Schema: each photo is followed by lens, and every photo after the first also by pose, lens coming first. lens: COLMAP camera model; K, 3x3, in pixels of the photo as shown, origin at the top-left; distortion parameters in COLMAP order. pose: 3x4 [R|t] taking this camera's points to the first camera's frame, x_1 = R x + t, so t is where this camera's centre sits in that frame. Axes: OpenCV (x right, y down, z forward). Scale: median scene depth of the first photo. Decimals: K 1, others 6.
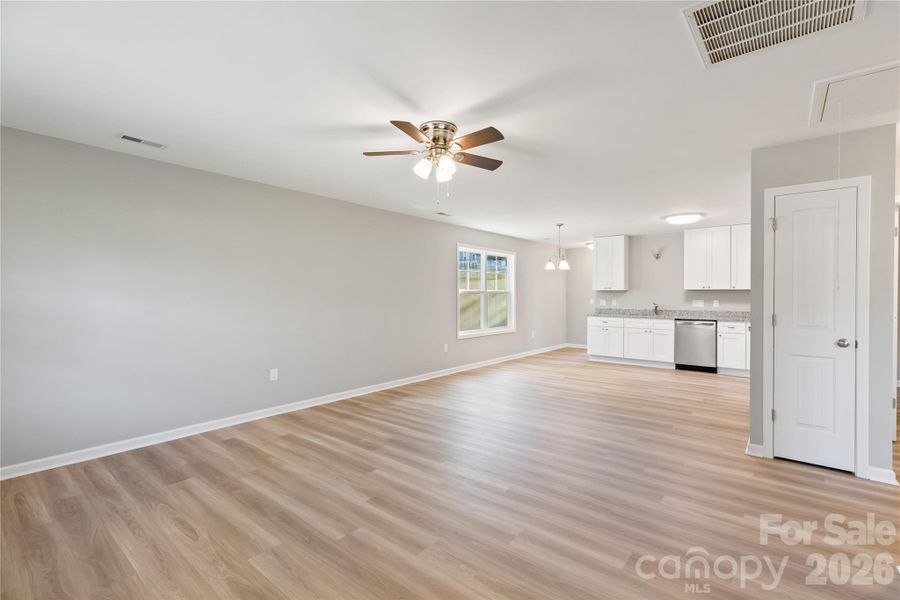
lens RADIAL K [[405.2, 0, 452.6], [0, 405.2, 294.9], [0, 0, 1]] dist [0.000856, 0.000860]
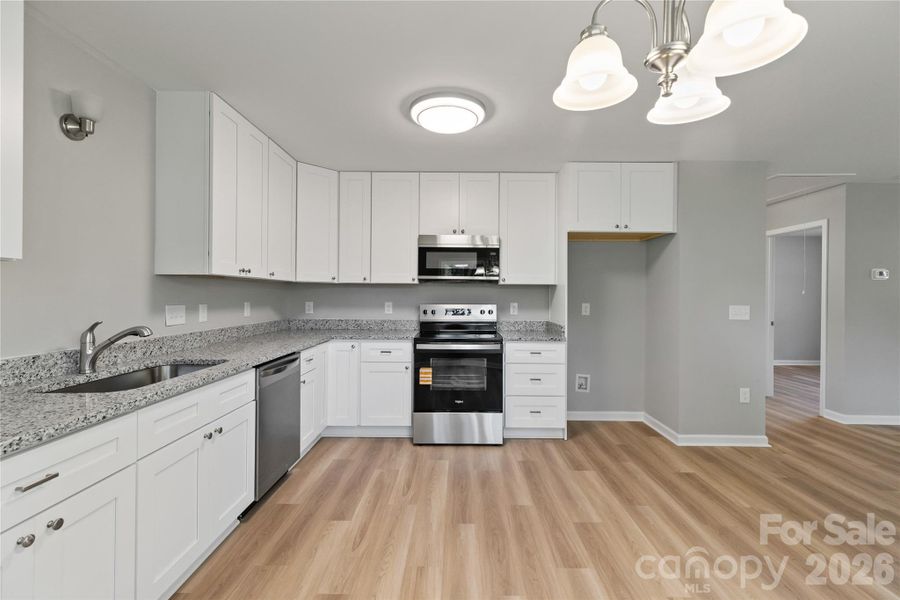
lens RADIAL K [[405.2, 0, 451.7], [0, 405.2, 296.8], [0, 0, 1]] dist [0.000856, 0.000860]
pose [[-0.627375, -0.012305, 0.778620, 0.190603], [-0.011049, 0.999915, 0.006899, 0.000275], [-0.778639, -0.004274, -0.627457, 1.044515]]
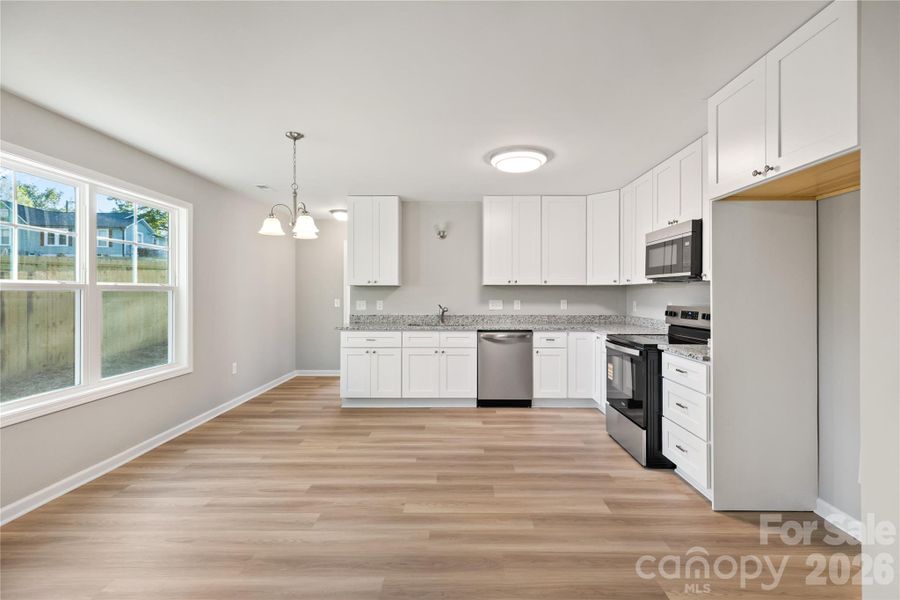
lens RADIAL K [[405.2, 0, 455.7], [0, 405.2, 294.7], [0, 0, 1]] dist [0.000856, 0.000860]
pose [[0.778817, -0.007457, 0.627207, 0.112985], [0.001445, 0.999948, 0.010095, -0.004052], [-0.627249, -0.006956, 0.778787, 0.502675]]
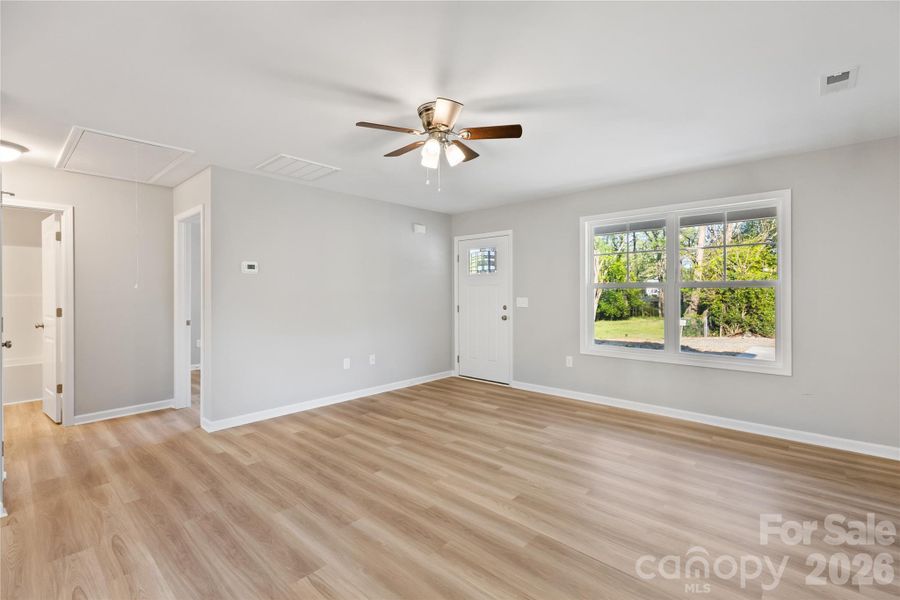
lens RADIAL K [[405.2, 0, 452.8], [0, 405.2, 292.5], [0, 0, 1]] dist [0.000856, 0.000860]
pose [[-0.998602, 0.002524, 0.052801, -0.045395], [0.002479, 0.999997, -0.000909, 0.001044], [-0.052803, -0.000777, -0.998605, 0.753798]]
